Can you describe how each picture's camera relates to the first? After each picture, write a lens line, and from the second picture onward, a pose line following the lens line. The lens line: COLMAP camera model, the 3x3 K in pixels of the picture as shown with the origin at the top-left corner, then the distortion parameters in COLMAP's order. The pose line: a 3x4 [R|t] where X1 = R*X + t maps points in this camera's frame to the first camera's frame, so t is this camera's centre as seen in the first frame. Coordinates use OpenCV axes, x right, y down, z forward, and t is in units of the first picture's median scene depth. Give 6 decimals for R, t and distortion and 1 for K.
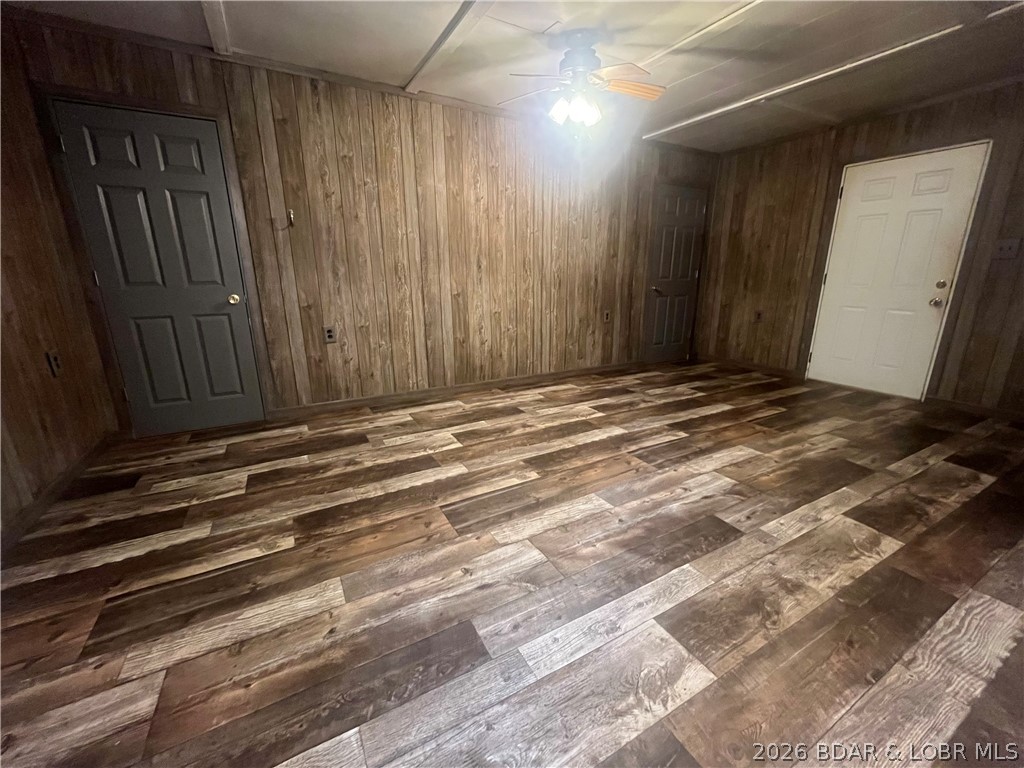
lens RADIAL K [[413.4, 0, 508.8], [0, 413.4, 384.0], [0, 0, 1]] dist [-0.001607, 0.000439]
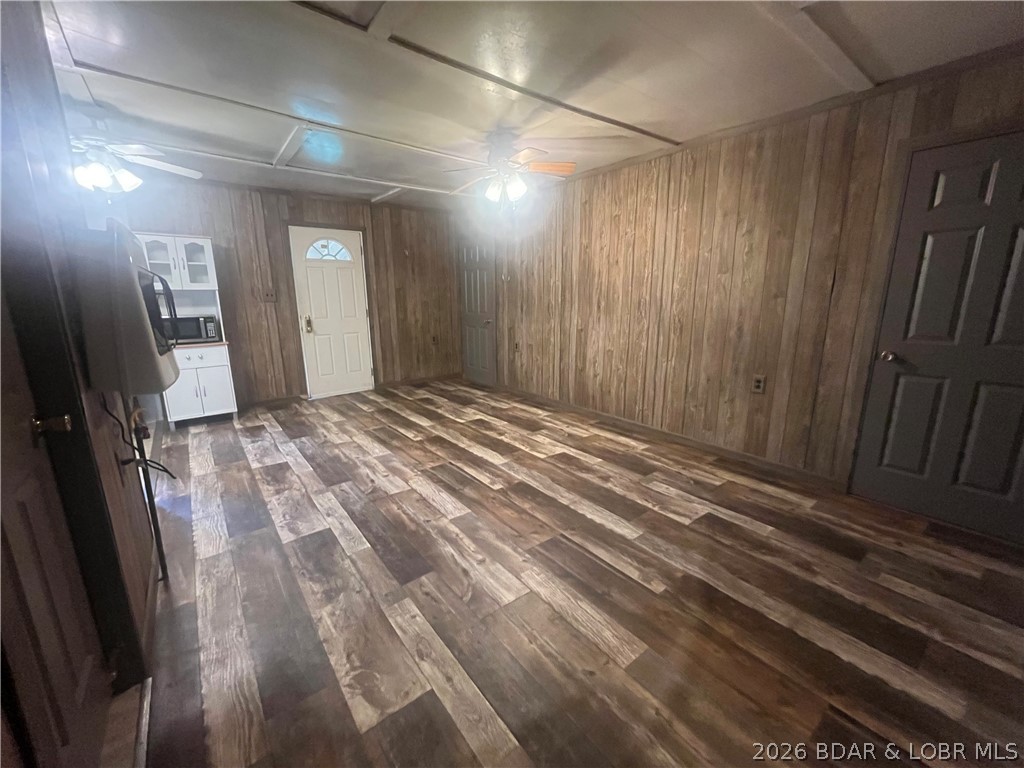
lens RADIAL K [[413.4, 0, 510.9], [0, 413.4, 381.0], [0, 0, 1]] dist [-0.001607, 0.000439]
pose [[0.160965, 0.204960, -0.965444, 1.109680], [-0.253684, 0.953926, 0.160219, -0.236207], [0.953800, 0.219128, 0.205544, 0.656760]]
